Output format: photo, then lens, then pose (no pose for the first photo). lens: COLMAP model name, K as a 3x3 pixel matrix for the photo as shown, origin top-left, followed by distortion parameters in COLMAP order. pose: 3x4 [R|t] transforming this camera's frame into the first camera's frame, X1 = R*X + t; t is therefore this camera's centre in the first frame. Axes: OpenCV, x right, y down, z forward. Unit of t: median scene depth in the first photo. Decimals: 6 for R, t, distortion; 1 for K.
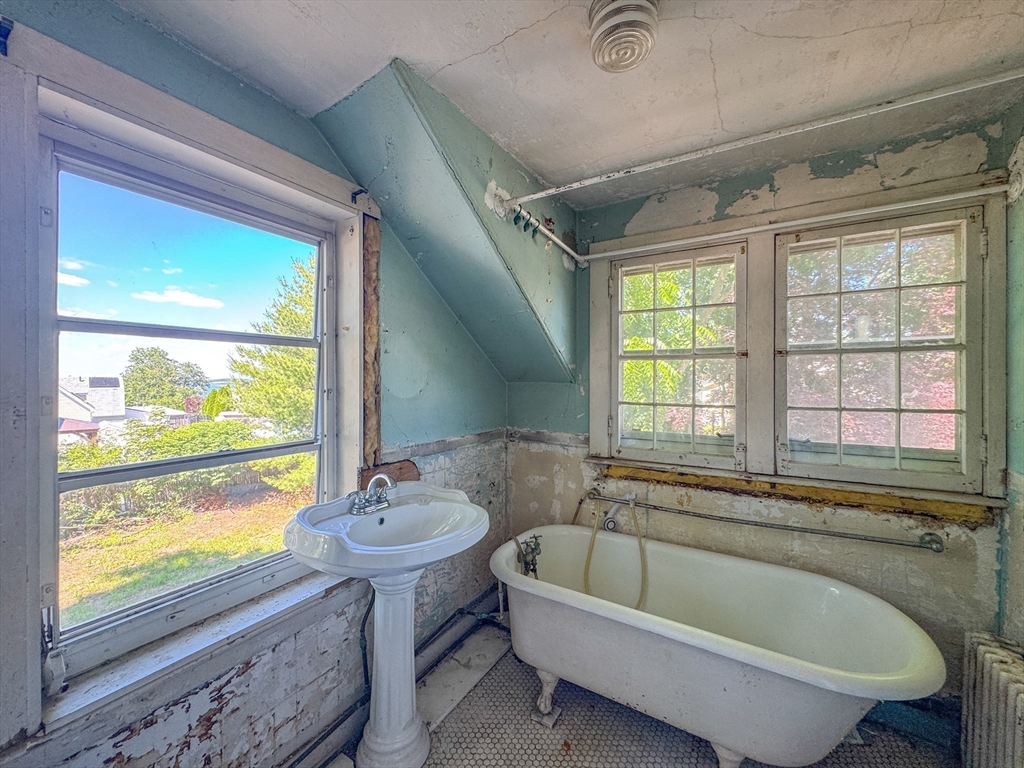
lens RADIAL K [[413.8, 0, 516.0], [0, 413.8, 380.1], [0, 0, 1]] dist [-0.001858, 0.000214]
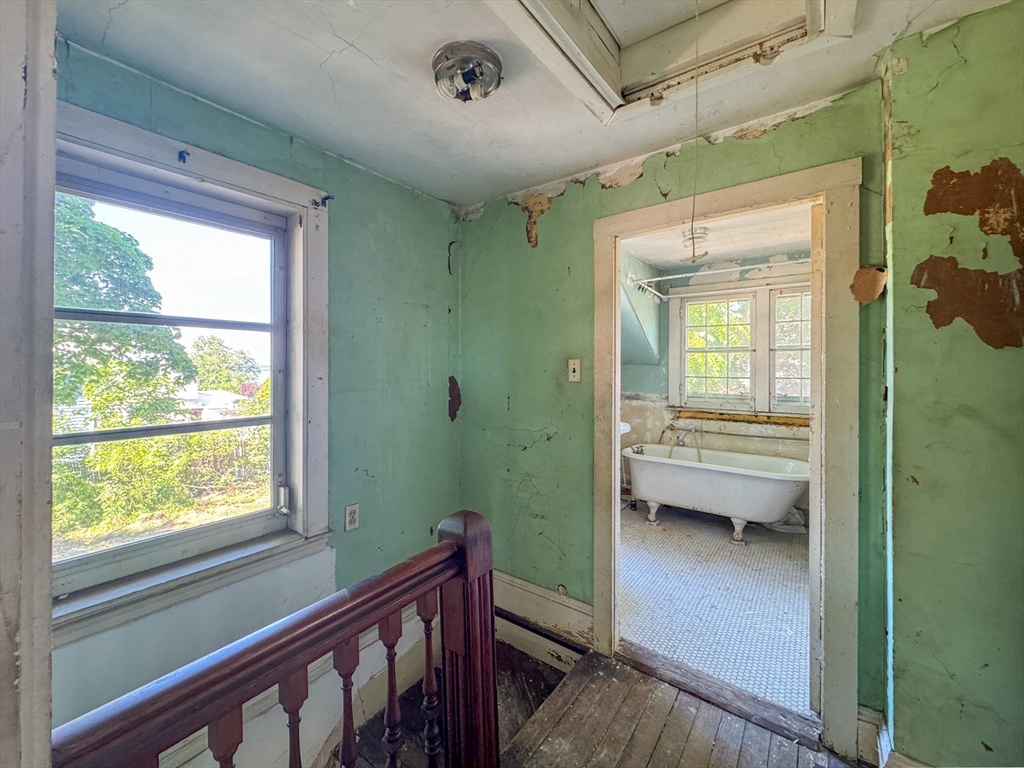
lens RADIAL K [[418.9, 0, 520.6], [0, 418.9, 364.9], [0, 0, 1]] dist [-0.000263, 0.000053]
pose [[0.995556, 0.003379, -0.094113, -0.315926], [-0.003965, 0.999974, -0.006033, 0.018534], [0.094091, 0.006379, 0.995543, -0.947717]]
